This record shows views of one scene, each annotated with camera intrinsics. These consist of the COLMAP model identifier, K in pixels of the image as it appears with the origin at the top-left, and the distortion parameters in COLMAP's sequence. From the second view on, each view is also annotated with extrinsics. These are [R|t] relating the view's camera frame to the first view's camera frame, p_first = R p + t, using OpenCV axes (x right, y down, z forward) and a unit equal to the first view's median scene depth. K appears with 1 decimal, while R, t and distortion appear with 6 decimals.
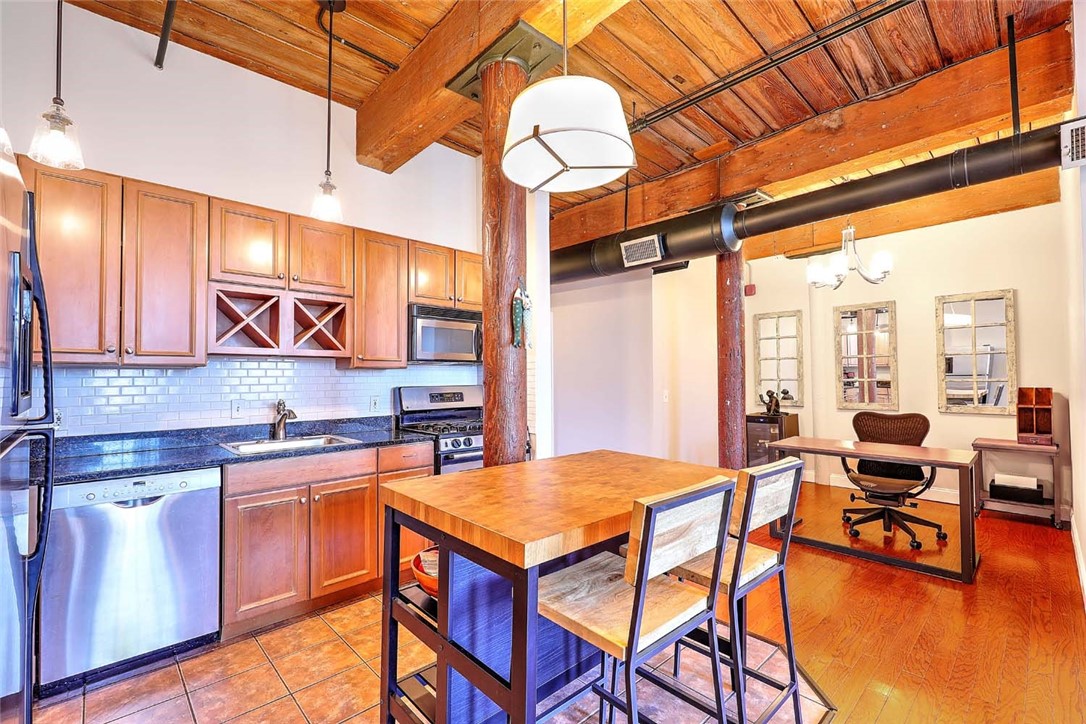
lens RADIAL K [[471.1, 0, 541.6], [0, 471.1, 367.1], [0, 0, 1]] dist [0.012681, -0.005588]
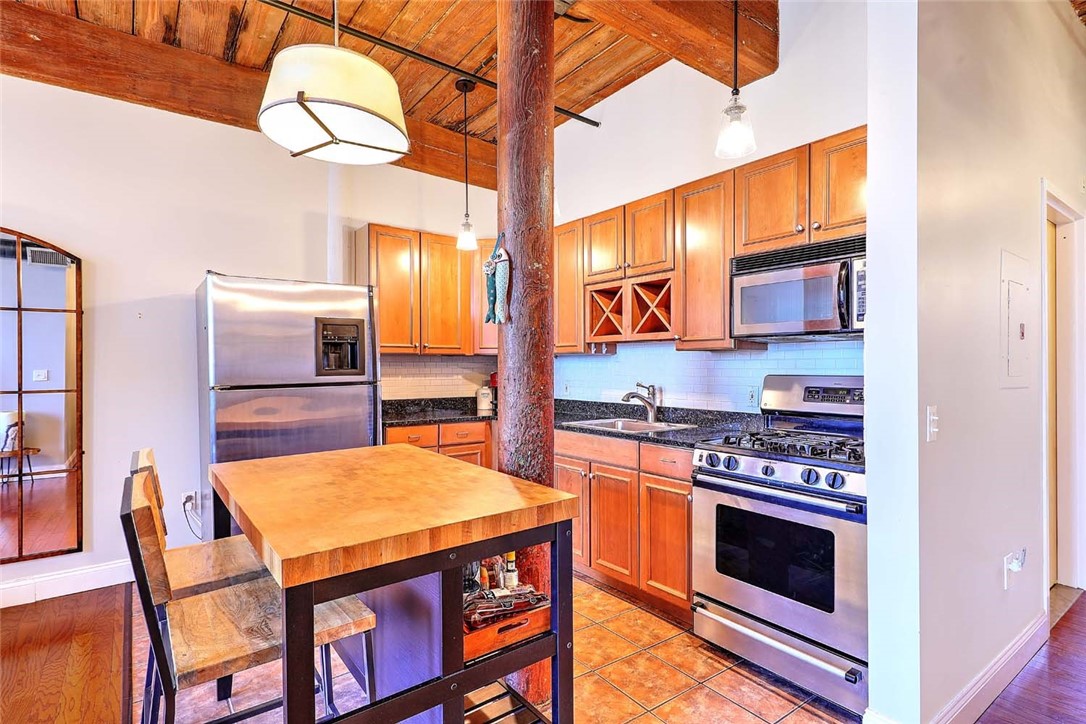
lens RADIAL K [[542.0, 0, 540.4], [0, 542.0, 368.4], [0, 0, 1]] dist [0.015842, -0.006169]
pose [[-0.114229, 0.011828, -0.993384, 0.641750], [0.023266, 0.999687, 0.009228, 0.019954], [0.993182, -0.022058, -0.114468, 0.890095]]
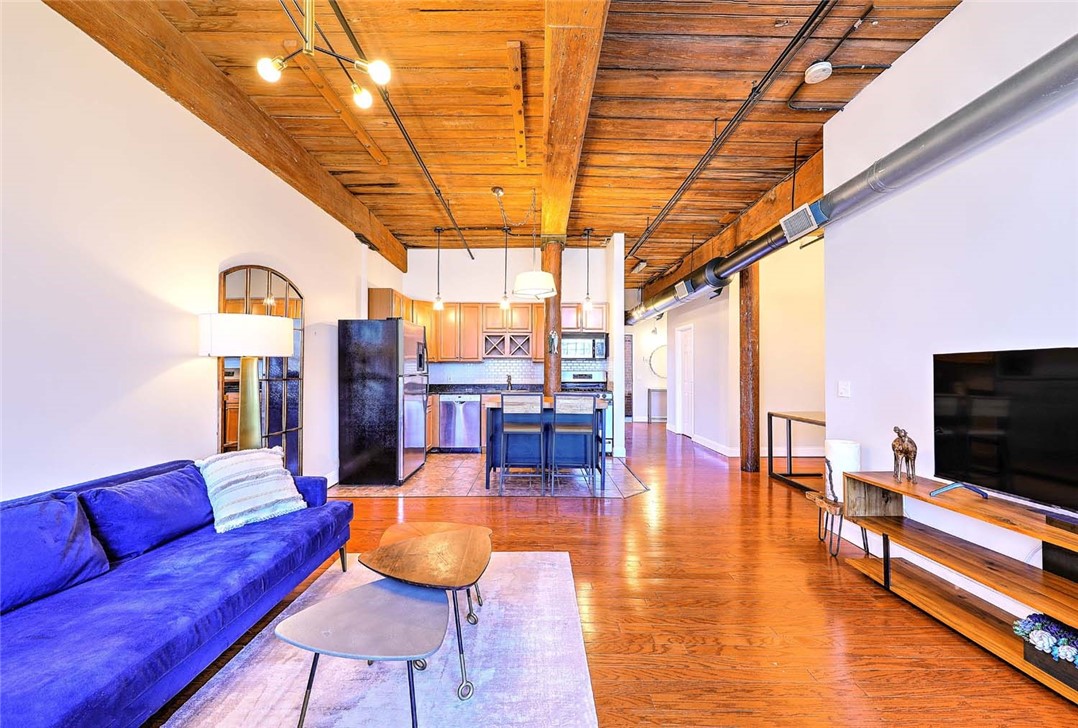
lens RADIAL K [[430.8, 0, 531.9], [0, 430.8, 370.0], [0, 0, 1]] dist [0.001141, -0.000079]
pose [[0.721189, 0.003486, -0.692730, 1.144040], [0.008518, 0.999867, 0.013900, 0.011242], [0.692686, -0.015925, 0.721063, -0.593135]]
